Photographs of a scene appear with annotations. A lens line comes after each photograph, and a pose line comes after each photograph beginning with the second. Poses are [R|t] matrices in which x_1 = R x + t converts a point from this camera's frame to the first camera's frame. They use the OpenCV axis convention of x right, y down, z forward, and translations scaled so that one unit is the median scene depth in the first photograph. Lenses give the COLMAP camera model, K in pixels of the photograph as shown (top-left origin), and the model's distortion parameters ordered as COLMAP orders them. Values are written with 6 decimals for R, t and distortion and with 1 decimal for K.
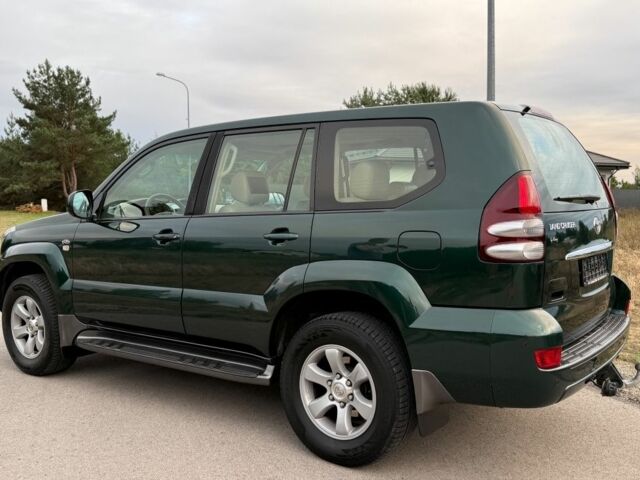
lens RADIAL K [[648.6, 0, 323.0], [0, 648.6, 260.3], [0, 0, 1]] dist [0.176486, -0.369418]
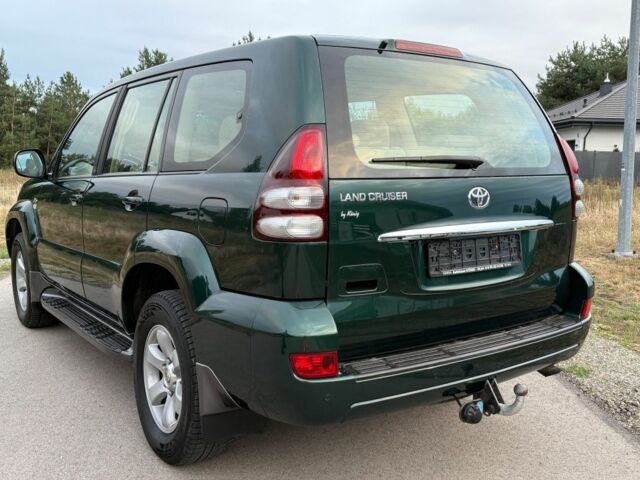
lens RADIAL K [[648.6, 0, 323.0], [0, 648.6, 260.3], [0, 0, 1]] dist [0.176486, -0.369418]
pose [[0.947771, 0.057471, -0.313730, 0.417991], [-0.041885, 0.997540, 0.056203, -0.013969], [0.316188, -0.040127, 0.947847, 0.196990]]
